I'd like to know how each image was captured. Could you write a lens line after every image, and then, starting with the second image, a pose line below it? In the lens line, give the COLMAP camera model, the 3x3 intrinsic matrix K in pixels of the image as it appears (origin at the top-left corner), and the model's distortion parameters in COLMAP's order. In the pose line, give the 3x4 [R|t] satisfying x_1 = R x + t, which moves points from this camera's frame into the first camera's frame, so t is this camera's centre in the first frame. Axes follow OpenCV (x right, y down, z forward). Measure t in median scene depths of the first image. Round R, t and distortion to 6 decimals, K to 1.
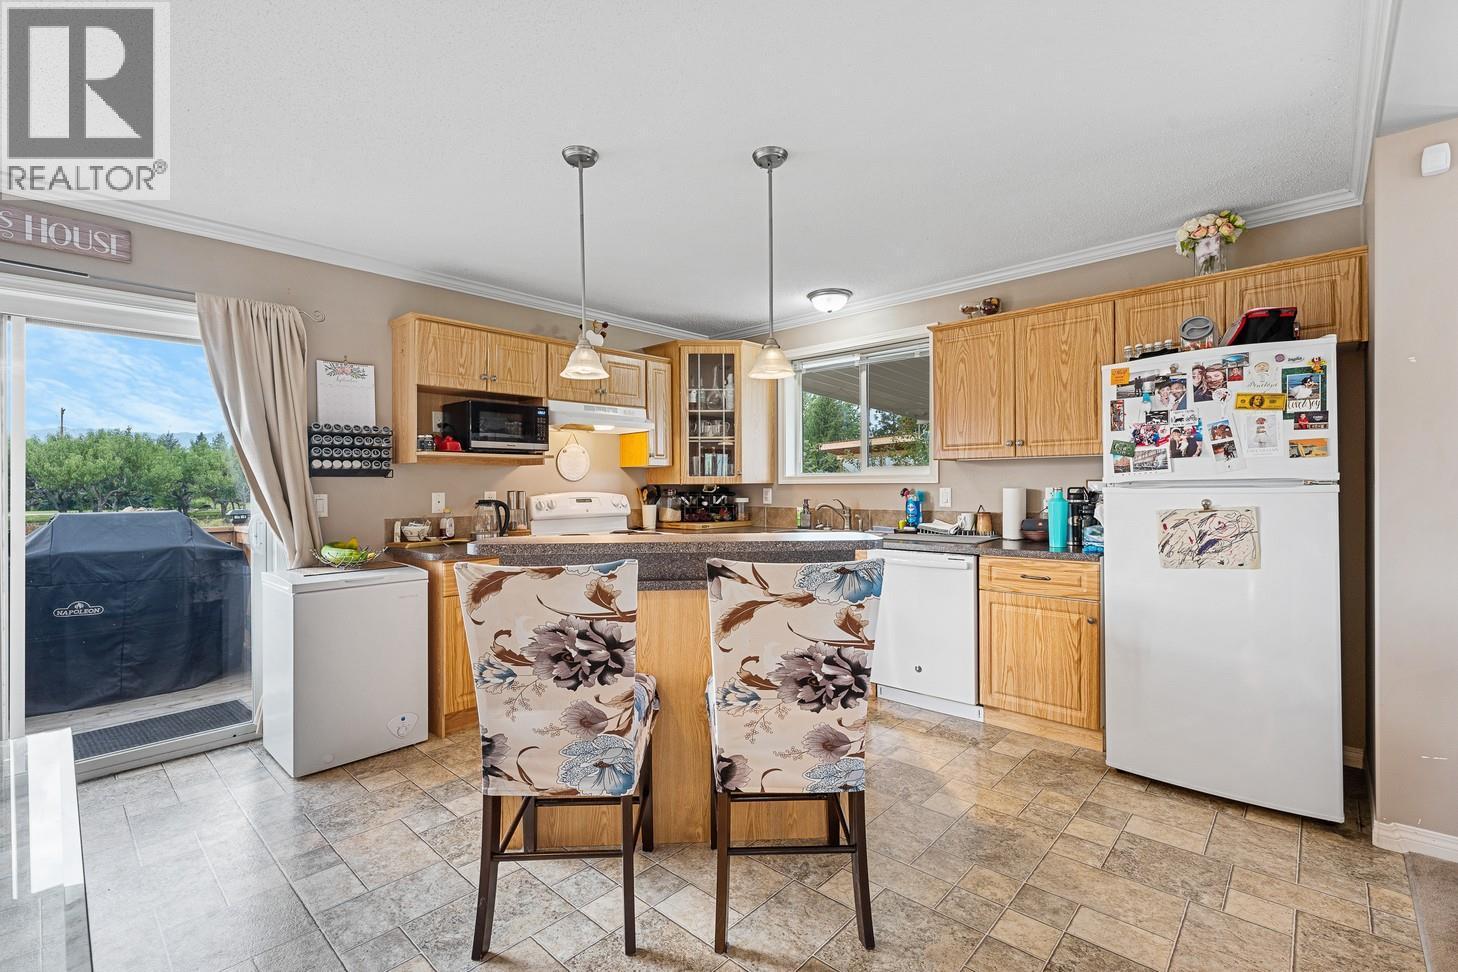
lens RADIAL K [[659.1, 0, 730.8], [0, 659.1, 484.6], [0, 0, 1]] dist [0.000394, 0.000402]
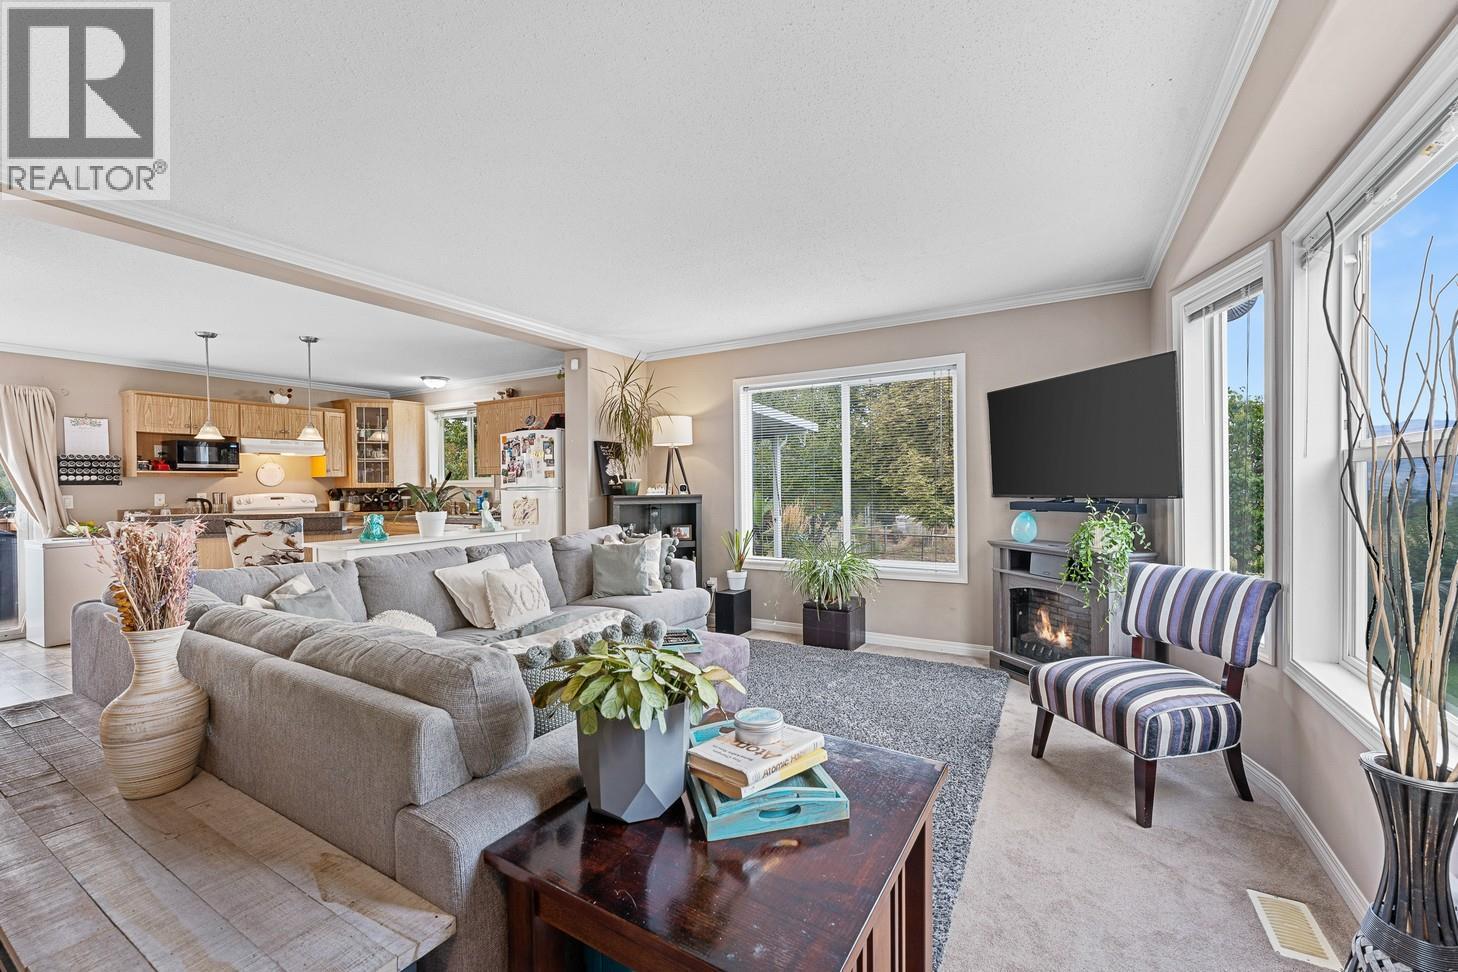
lens RADIAL K [[597.6, 0, 725.2], [0, 597.6, 487.9], [0, 0, 1]] dist [0.003112, 0.000662]
pose [[0.975605, -0.003264, 0.219511, 0.674519], [0.001845, 0.999976, 0.006669, -0.011508], [-0.219528, -0.006101, 0.975587, -0.861287]]
